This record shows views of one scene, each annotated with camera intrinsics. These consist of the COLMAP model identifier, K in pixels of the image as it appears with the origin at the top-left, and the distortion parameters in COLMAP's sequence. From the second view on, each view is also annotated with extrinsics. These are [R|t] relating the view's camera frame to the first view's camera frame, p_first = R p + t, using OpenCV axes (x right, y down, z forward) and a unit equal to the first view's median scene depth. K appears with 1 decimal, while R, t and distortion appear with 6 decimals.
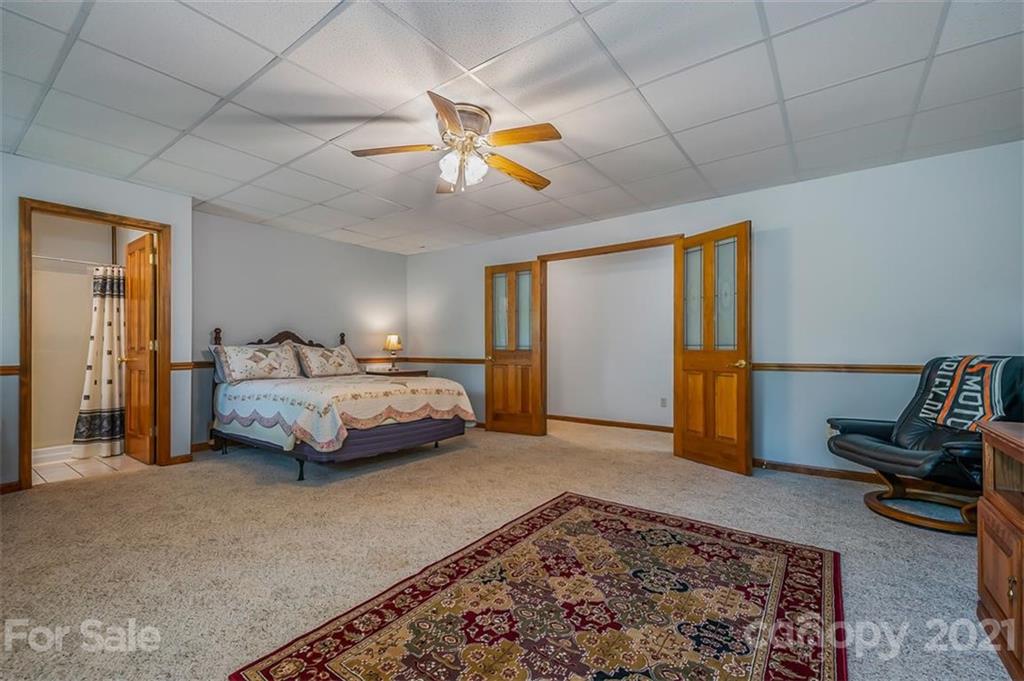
lens RADIAL K [[444.9, 0, 513.0], [0, 444.9, 346.7], [0, 0, 1]] dist [-0.001524, -0.001353]
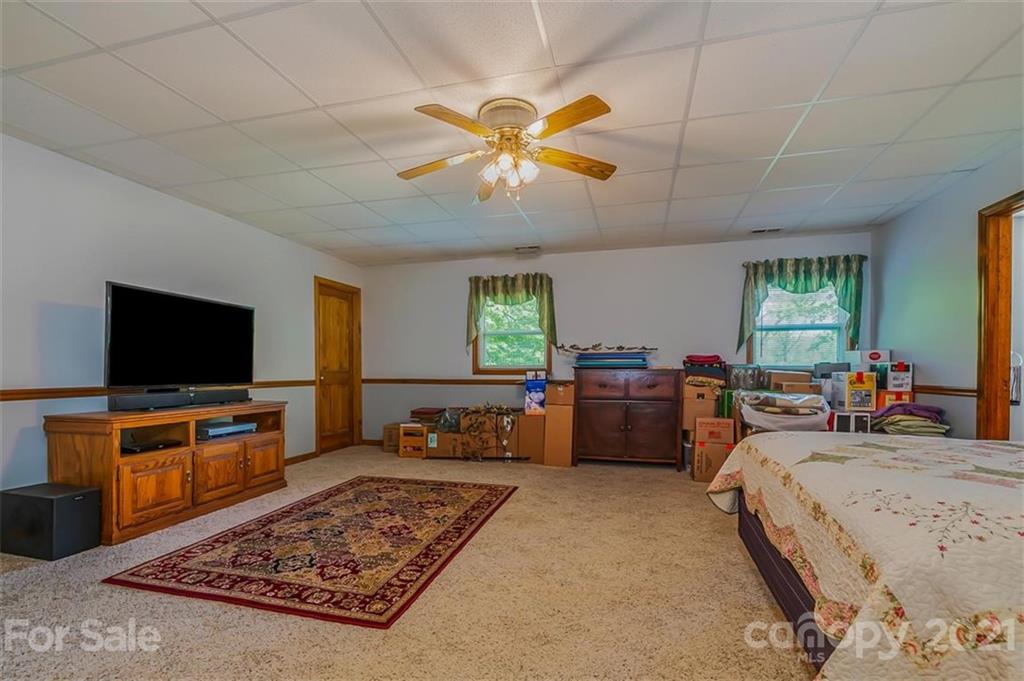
lens RADIAL K [[444.9, 0, 519.8], [0, 444.9, 370.4], [0, 0, 1]] dist [-0.001524, -0.001353]
pose [[-0.928515, -0.000598, -0.371295, 0.245064], [0.001133, 0.999989, -0.004444, 0.009780], [0.371293, -0.004547, -0.928504, 2.236648]]
